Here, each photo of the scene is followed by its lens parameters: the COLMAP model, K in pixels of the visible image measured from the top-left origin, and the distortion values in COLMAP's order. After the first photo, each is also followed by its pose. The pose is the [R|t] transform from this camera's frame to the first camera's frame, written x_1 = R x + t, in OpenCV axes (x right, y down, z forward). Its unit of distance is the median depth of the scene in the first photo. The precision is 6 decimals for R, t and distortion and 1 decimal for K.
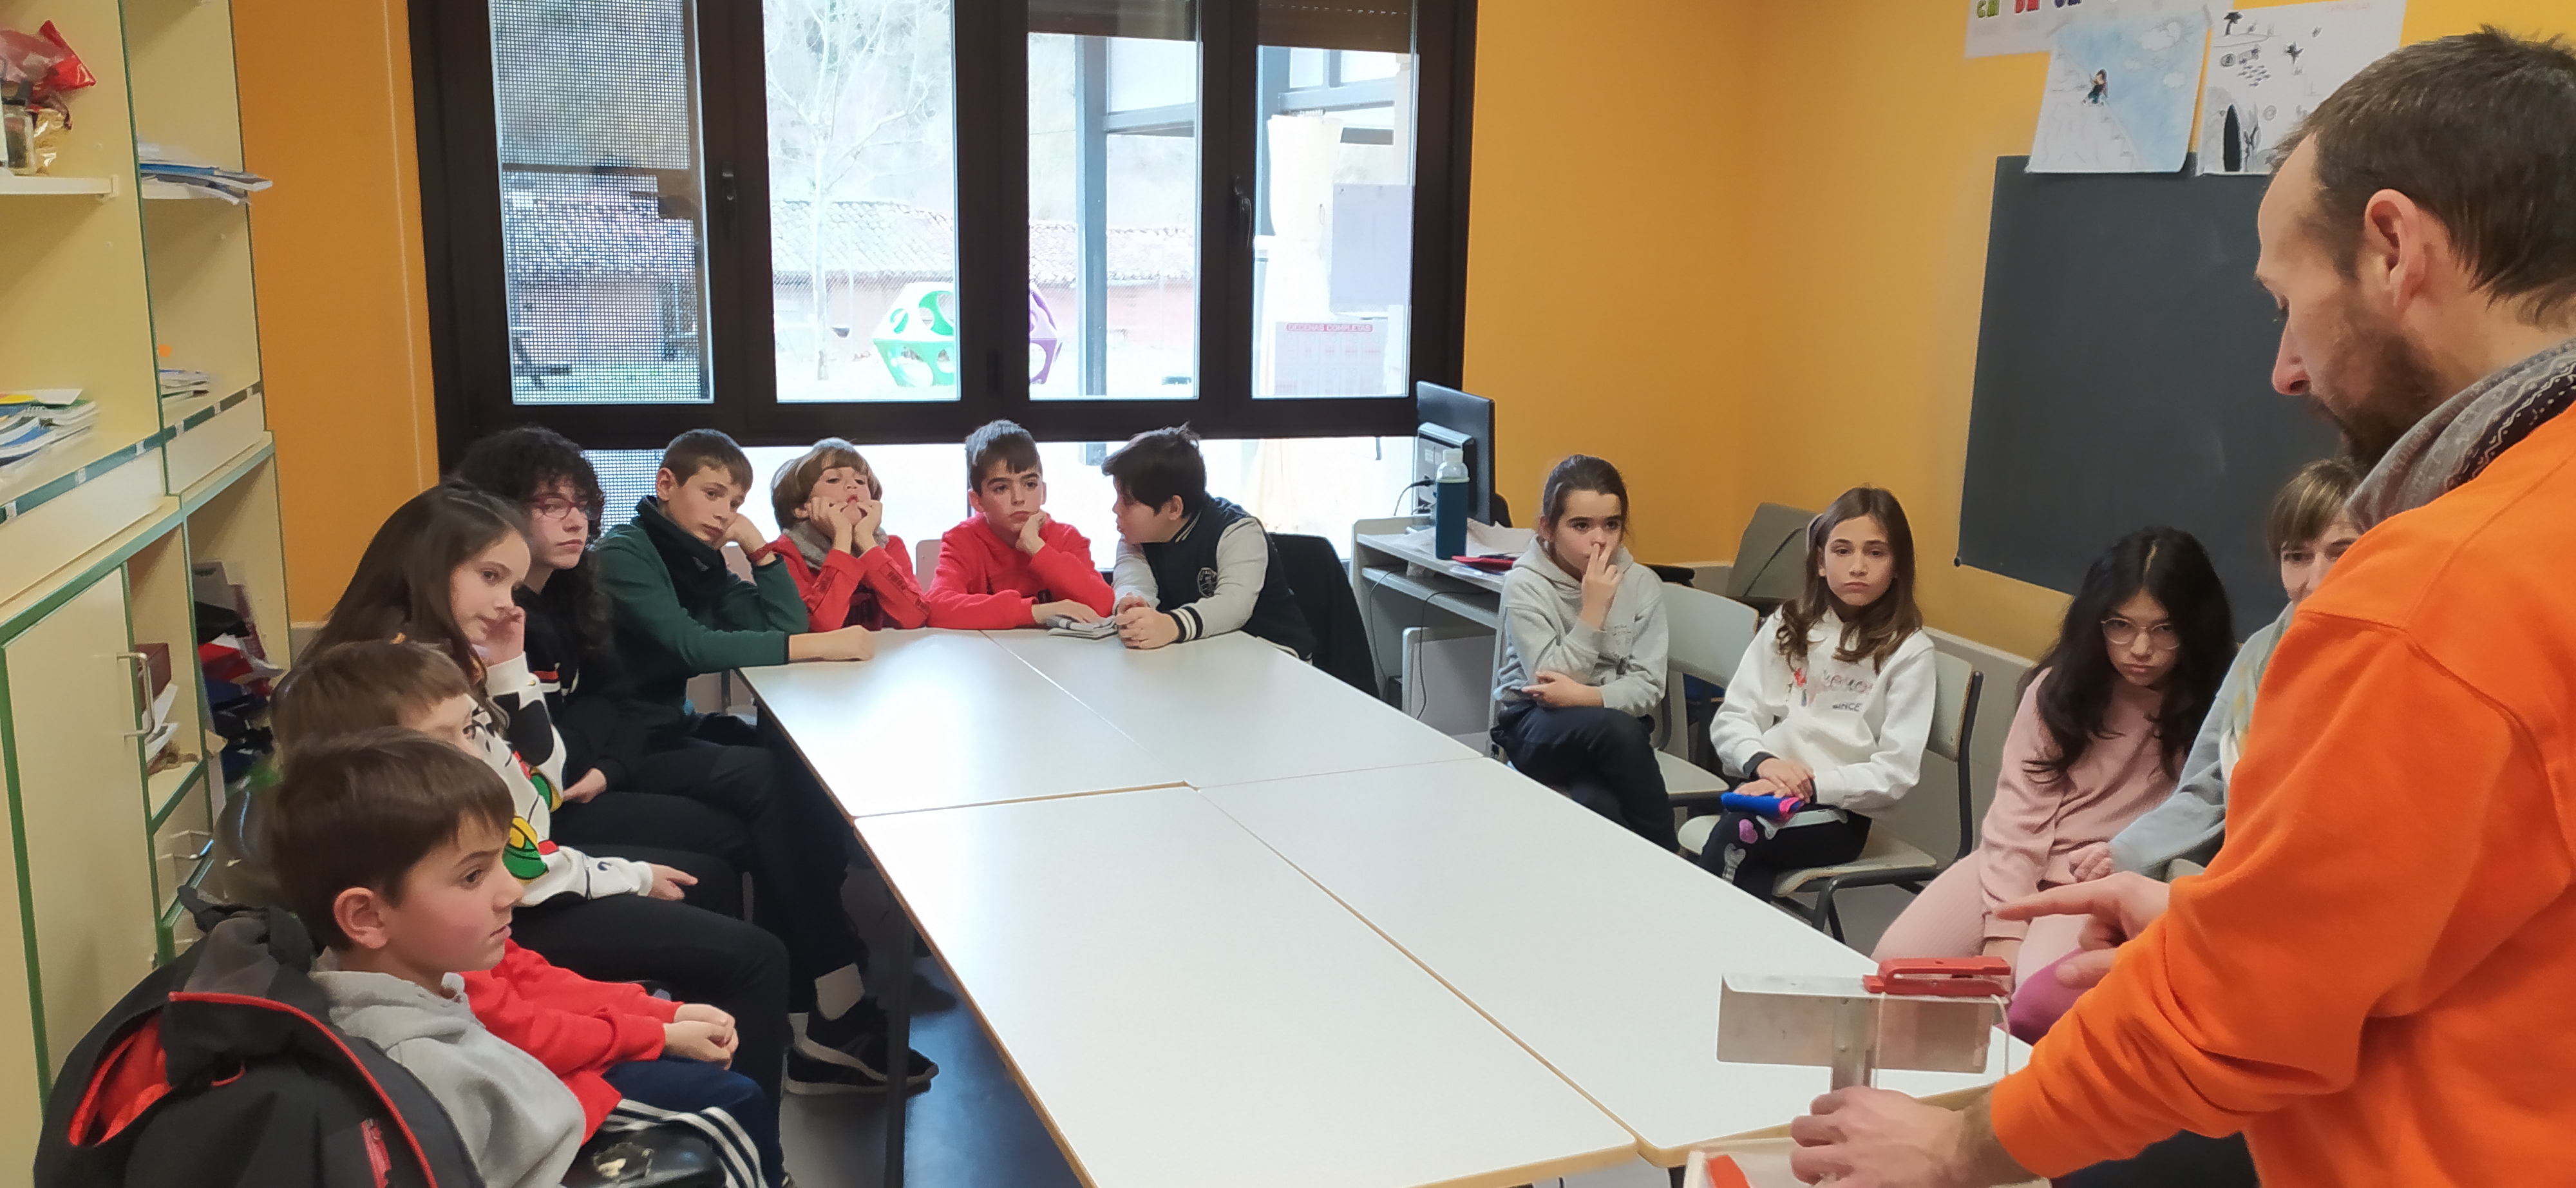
lens RADIAL K [[1839.3, 0, 1288.0], [0, 1839.3, 594.0], [0, 0, 1]] dist [0.008111, 0.004063]
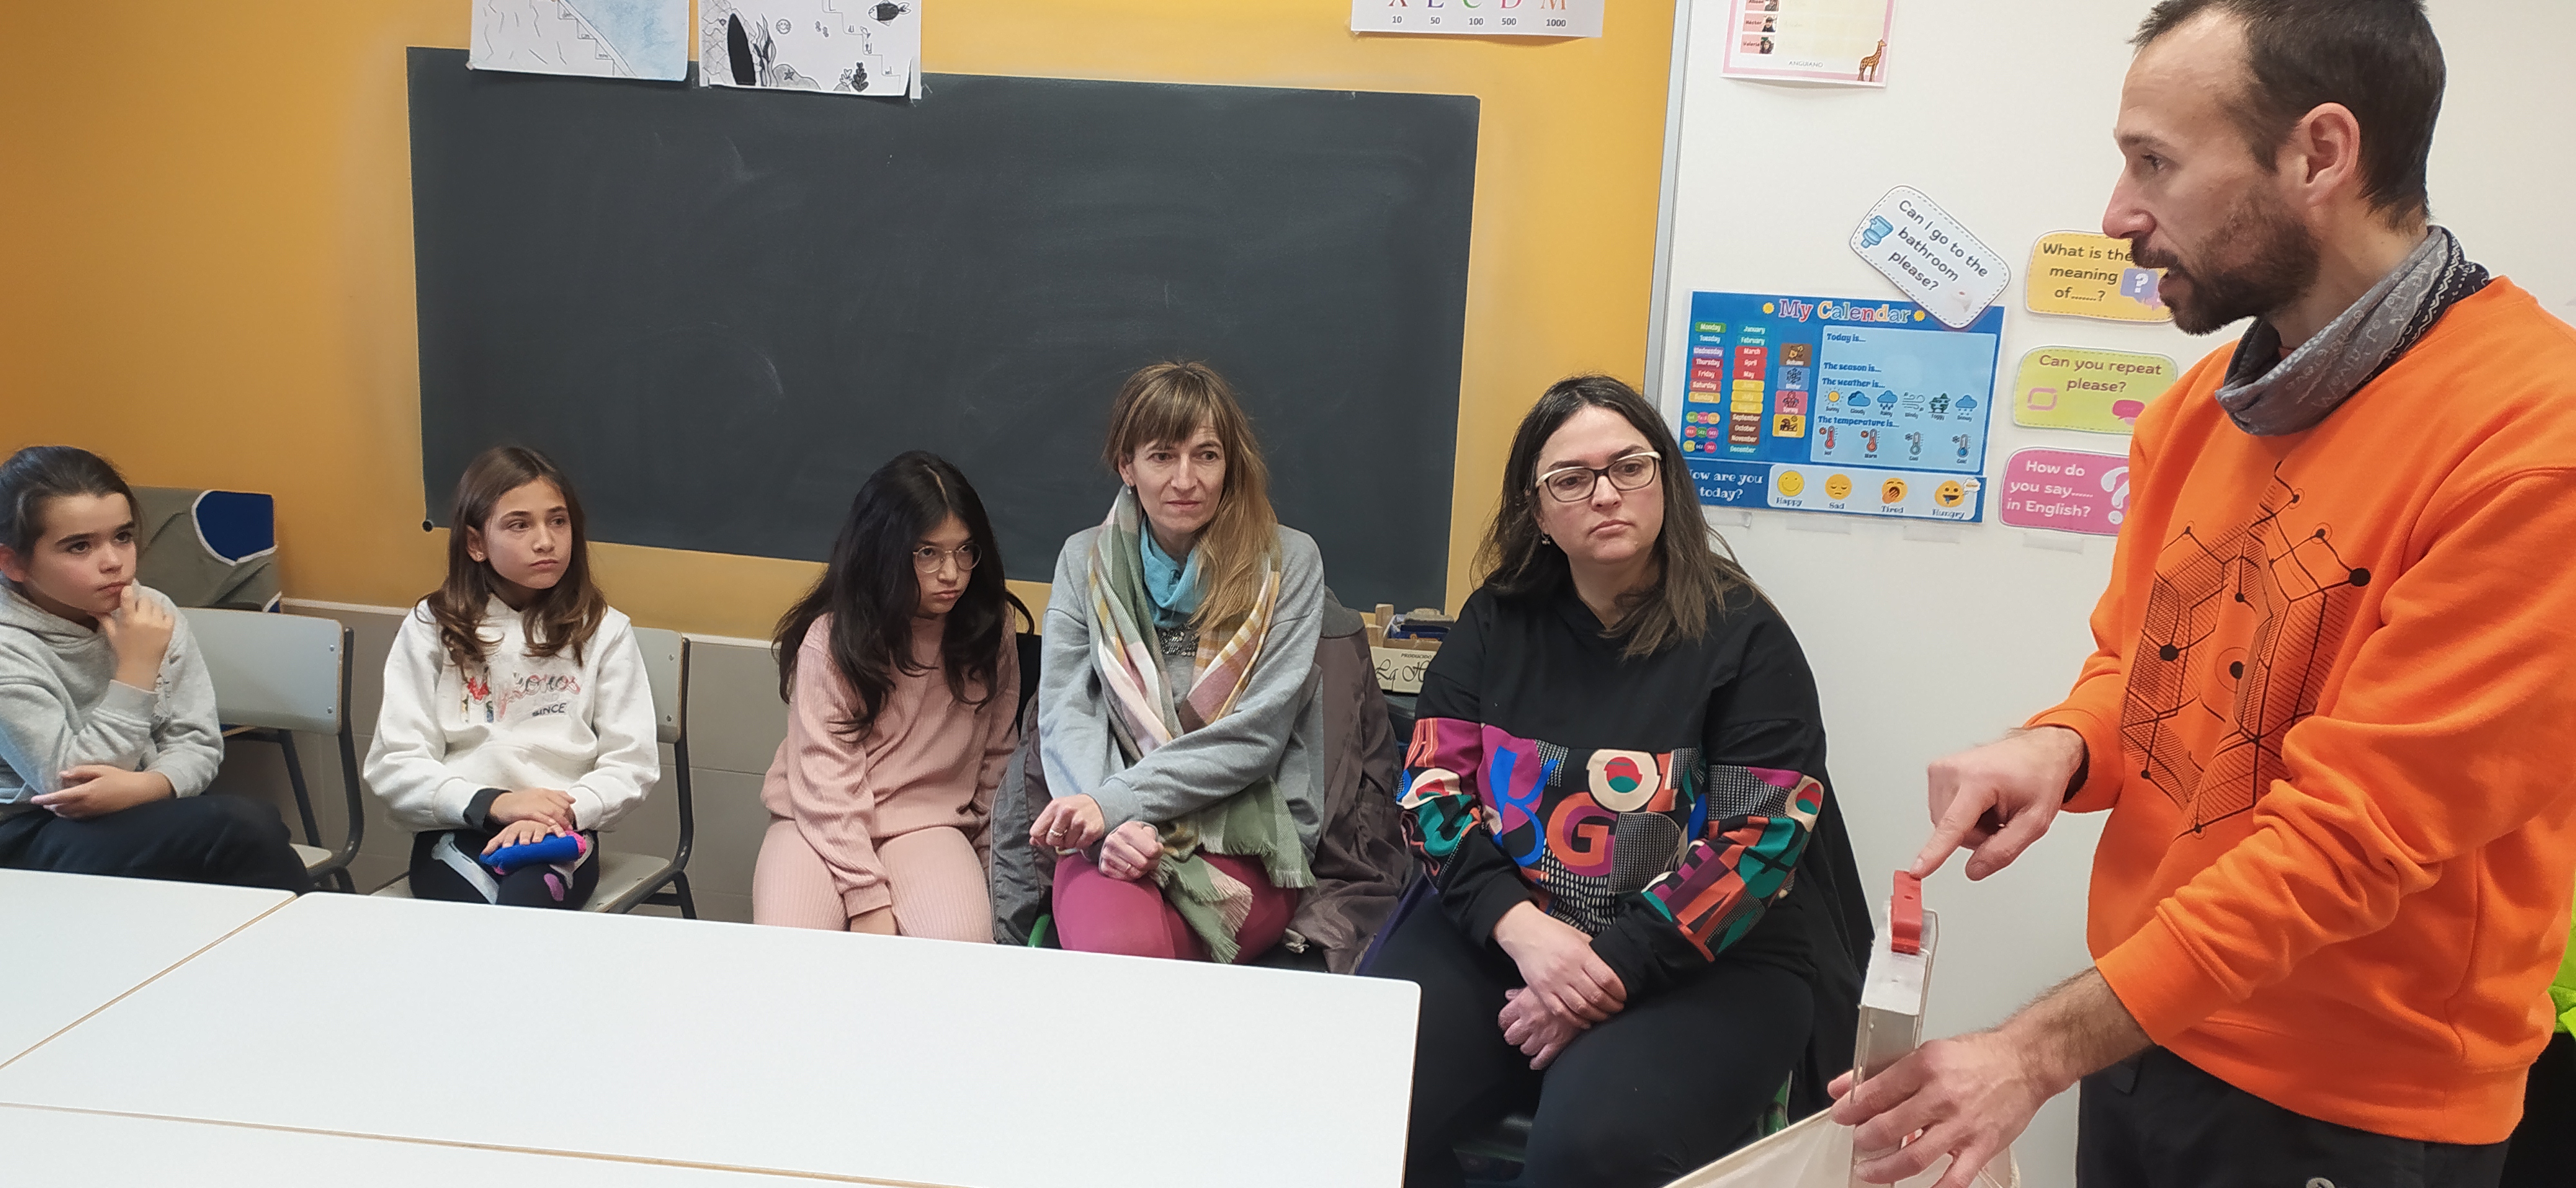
lens RADIAL K [[1839.3, 0, 1288.0], [0, 1839.3, 594.0], [0, 0, 1]] dist [0.008111, 0.004063]
pose [[0.488697, -0.171491, 0.855433, -0.230869], [0.136915, 0.983417, 0.118931, -0.042885], [-0.861644, 0.059001, 0.504073, 0.290403]]
